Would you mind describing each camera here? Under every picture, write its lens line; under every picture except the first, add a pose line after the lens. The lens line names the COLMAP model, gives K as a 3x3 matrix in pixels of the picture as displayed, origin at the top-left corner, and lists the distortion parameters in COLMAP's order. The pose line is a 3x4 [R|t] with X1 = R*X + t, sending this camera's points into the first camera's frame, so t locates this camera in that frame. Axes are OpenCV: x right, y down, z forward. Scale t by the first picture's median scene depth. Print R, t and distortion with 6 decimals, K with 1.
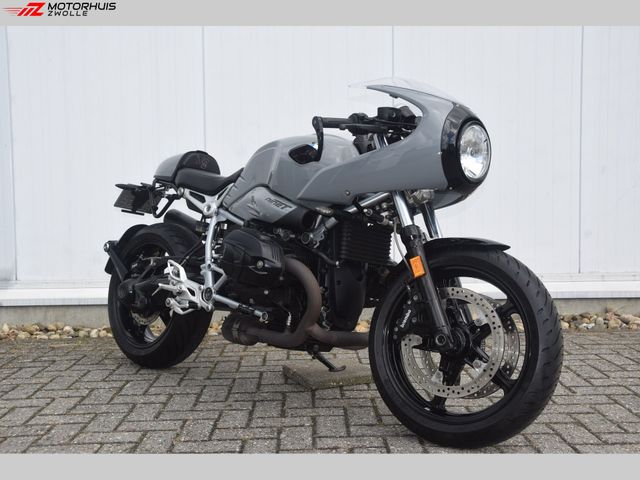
lens RADIAL K [[750.6, 0, 317.7], [0, 750.6, 235.9], [0, 0, 1]] dist [0.057706, 0.000000]
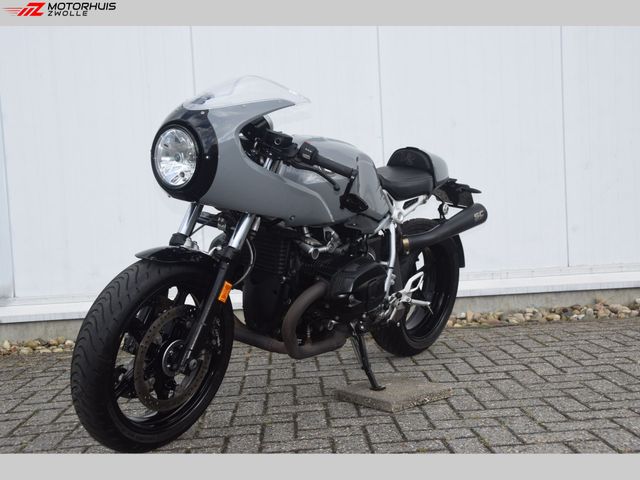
lens RADIAL K [[791.7, 0, 319.8], [0, 791.7, 237.1], [0, 0, 1]] dist [0.031026, 0.000000]
pose [[0.998840, -0.040424, 0.026177, -0.028211], [0.040829, 0.999051, -0.015148, 0.018547], [-0.025539, 0.016200, 0.999543, -0.112064]]
